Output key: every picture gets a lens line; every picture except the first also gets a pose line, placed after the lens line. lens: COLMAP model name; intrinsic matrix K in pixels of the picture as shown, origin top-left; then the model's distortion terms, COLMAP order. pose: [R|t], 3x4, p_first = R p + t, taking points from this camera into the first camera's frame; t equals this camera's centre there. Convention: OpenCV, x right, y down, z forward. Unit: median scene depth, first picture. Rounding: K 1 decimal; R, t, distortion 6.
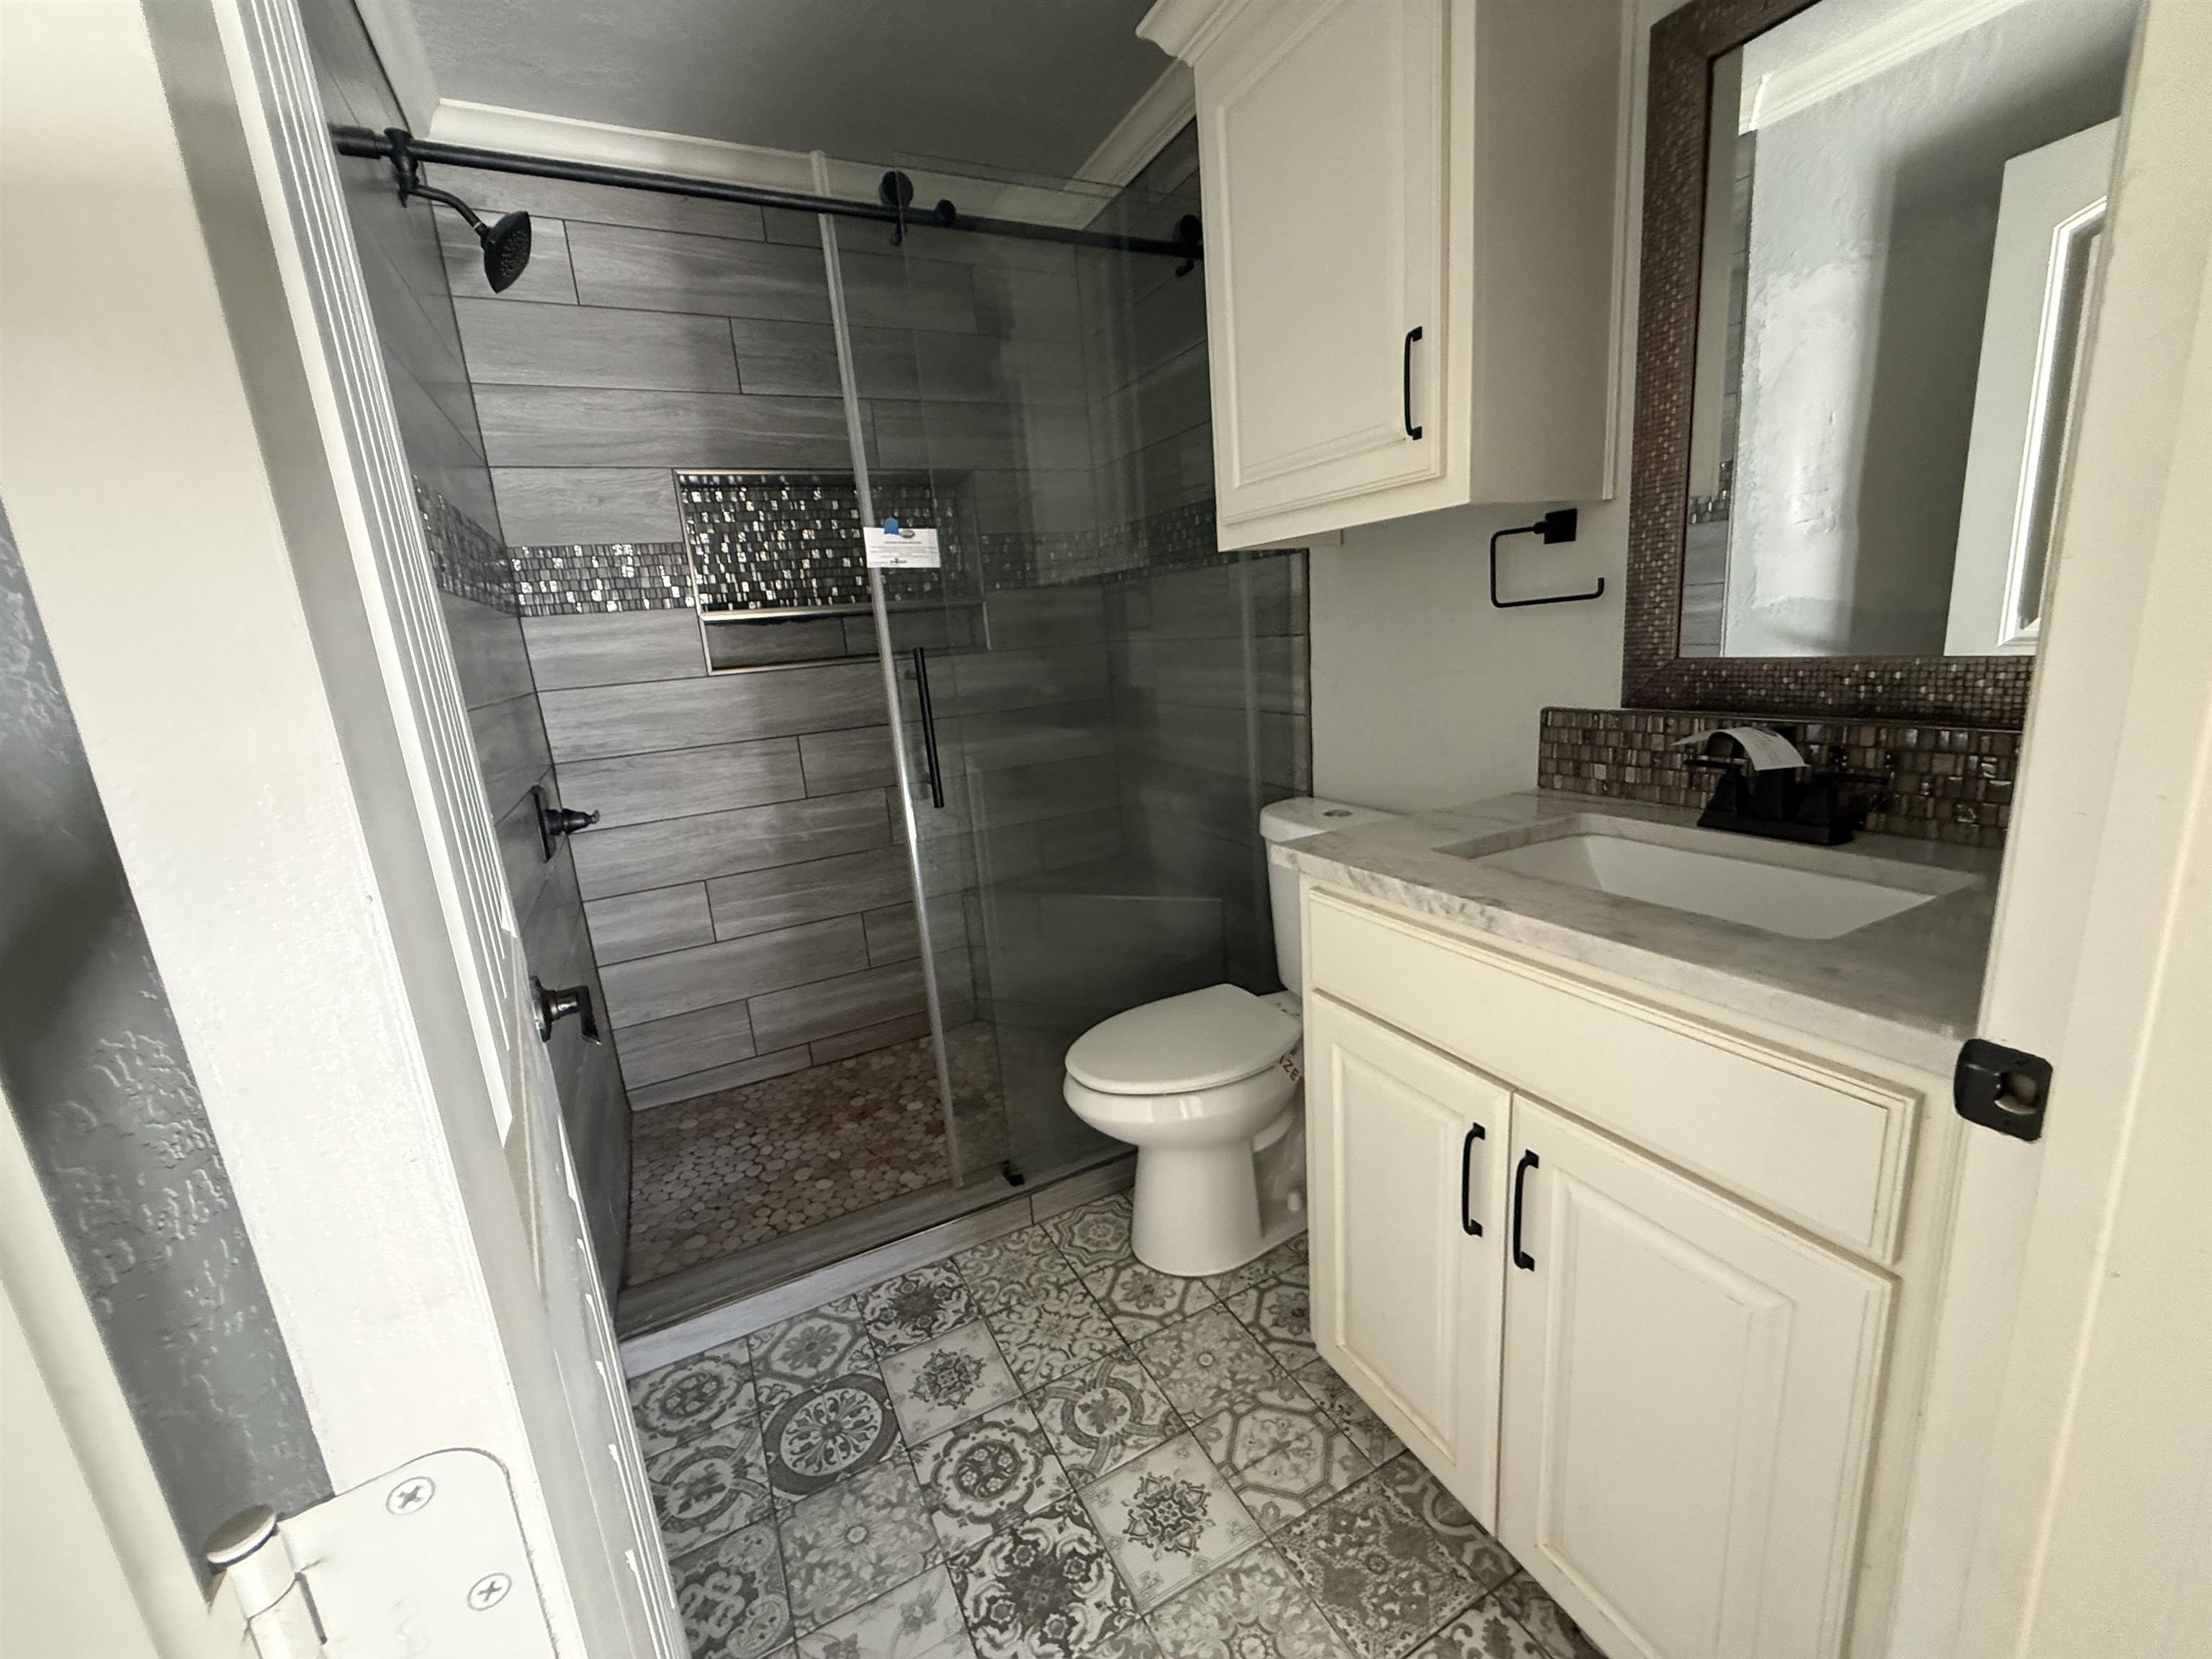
lens RADIAL K [[876.7, 0, 1103.6], [0, 876.7, 827.6], [0, 0, 1]] dist [-0.000628, -0.000236]
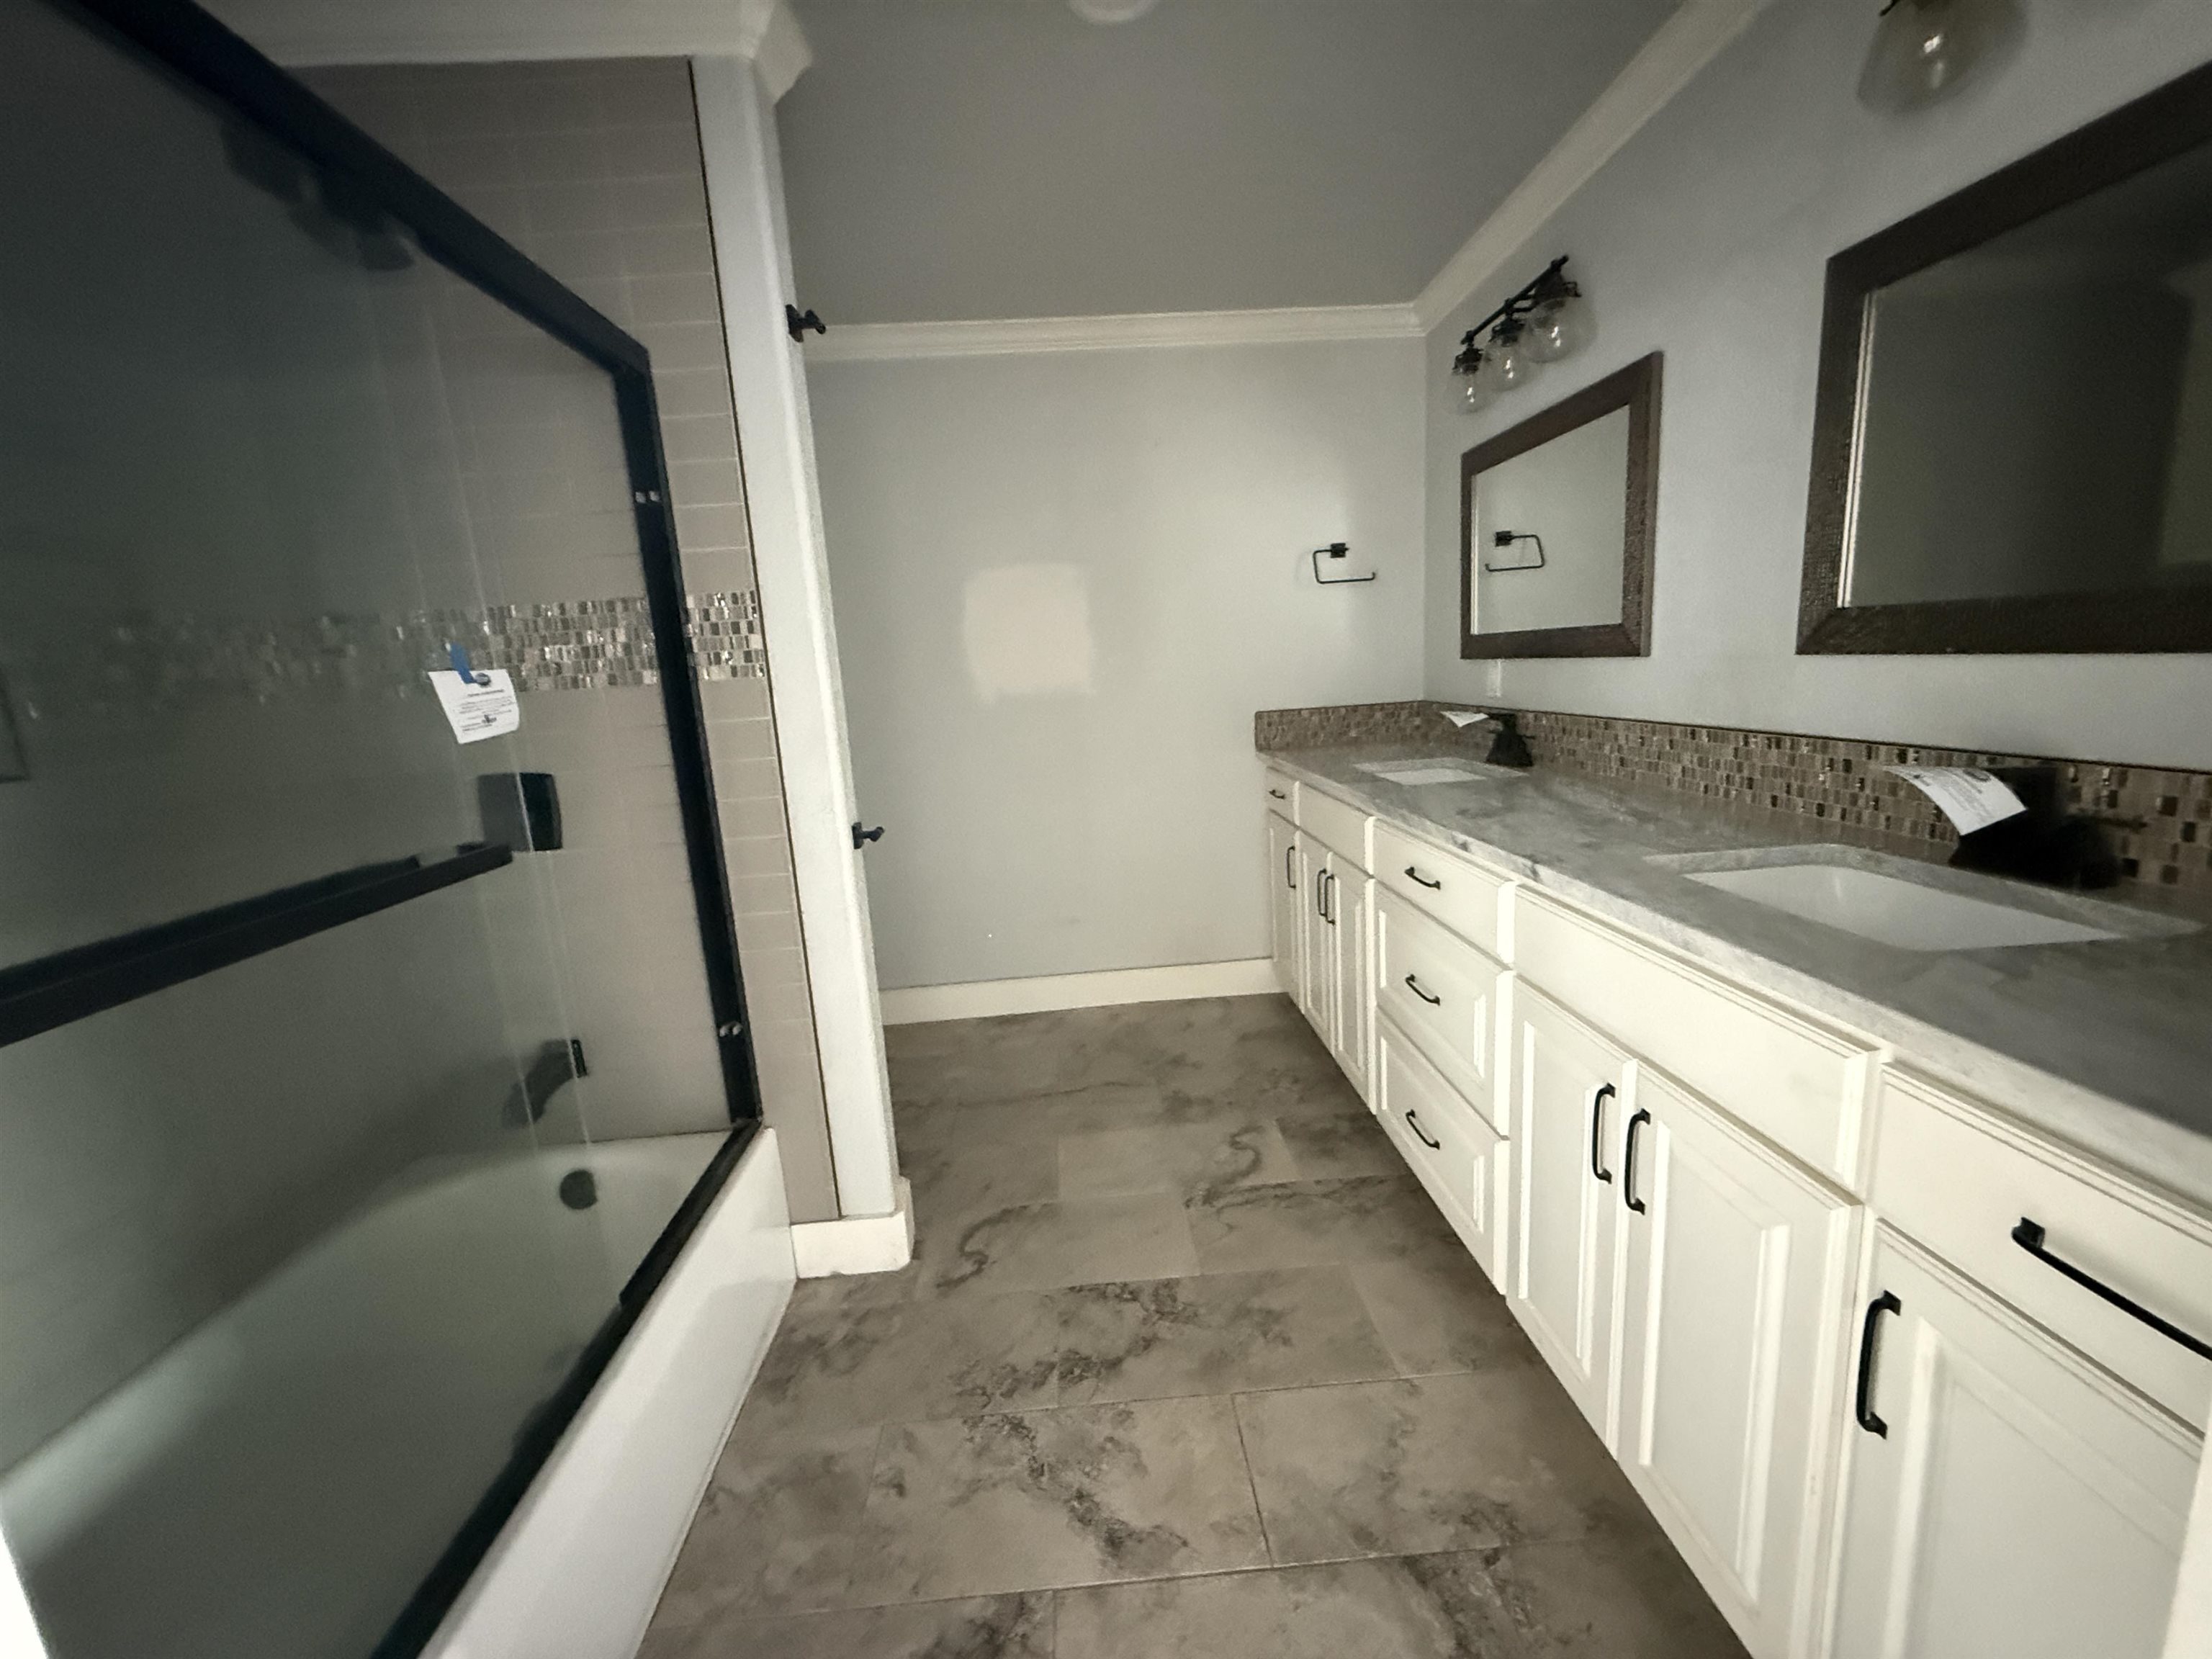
lens RADIAL K [[876.7, 0, 1106.9], [0, 876.7, 829.2], [0, 0, 1]] dist [-0.000628, -0.000236]
pose [[0.910201, 0.130311, -0.393132, 0.221152], [-0.140632, 0.990059, 0.002574, 0.079960], [0.389560, 0.052944, 0.919478, -0.430247]]
